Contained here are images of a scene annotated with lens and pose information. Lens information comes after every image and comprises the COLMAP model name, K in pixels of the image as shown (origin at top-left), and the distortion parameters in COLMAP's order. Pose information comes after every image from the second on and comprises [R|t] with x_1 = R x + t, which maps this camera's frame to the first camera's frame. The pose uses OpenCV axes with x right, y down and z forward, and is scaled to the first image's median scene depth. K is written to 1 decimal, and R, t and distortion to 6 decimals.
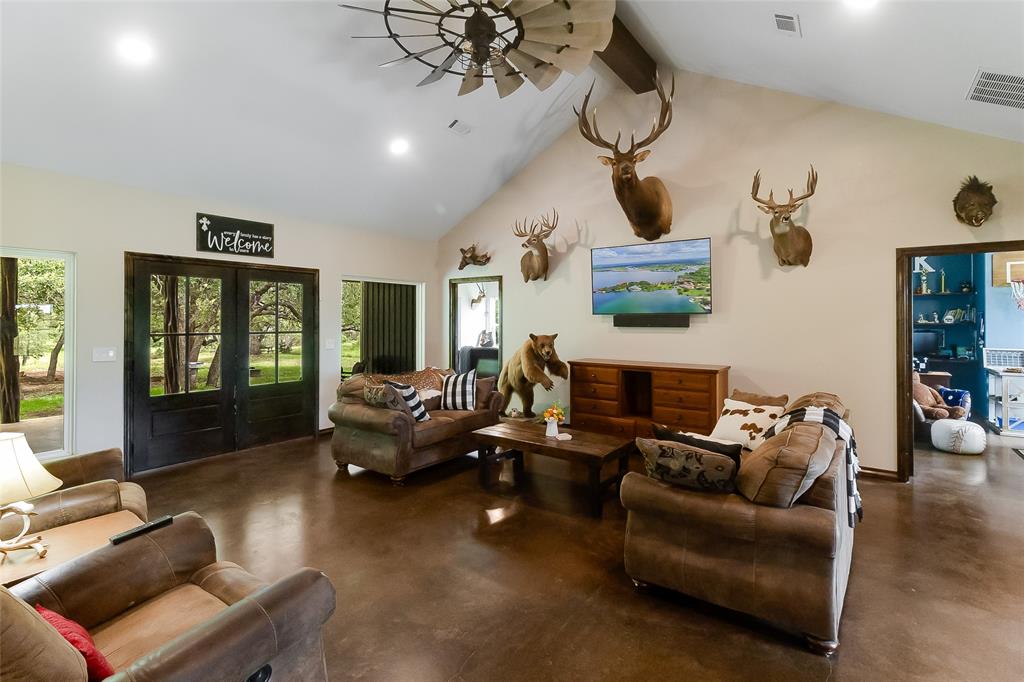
lens RADIAL K [[480.7, 0, 517.1], [0, 480.7, 320.7], [0, 0, 1]] dist [0.001180, 0.000095]
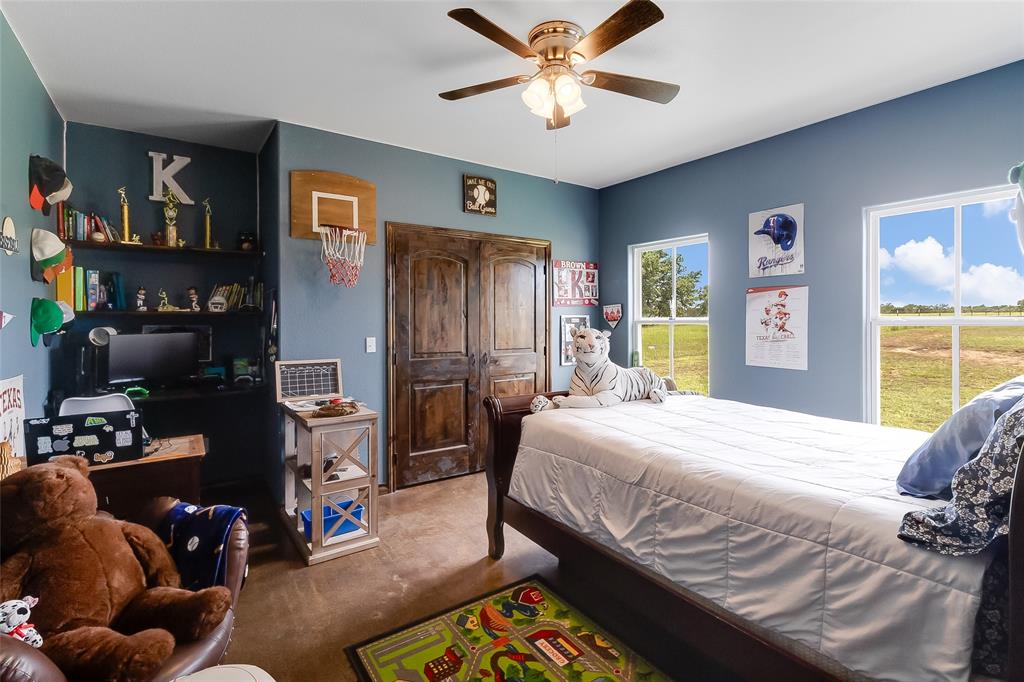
lens RADIAL K [[480.7, 0, 517.1], [0, 480.7, 320.7], [0, 0, 1]] dist [0.001180, 0.000095]
pose [[0.321089, 0.002921, 0.947044, 0.536158], [0.003208, 0.999986, -0.004172, 0.016906], [-0.947044, 0.004378, 0.321075, 0.559981]]
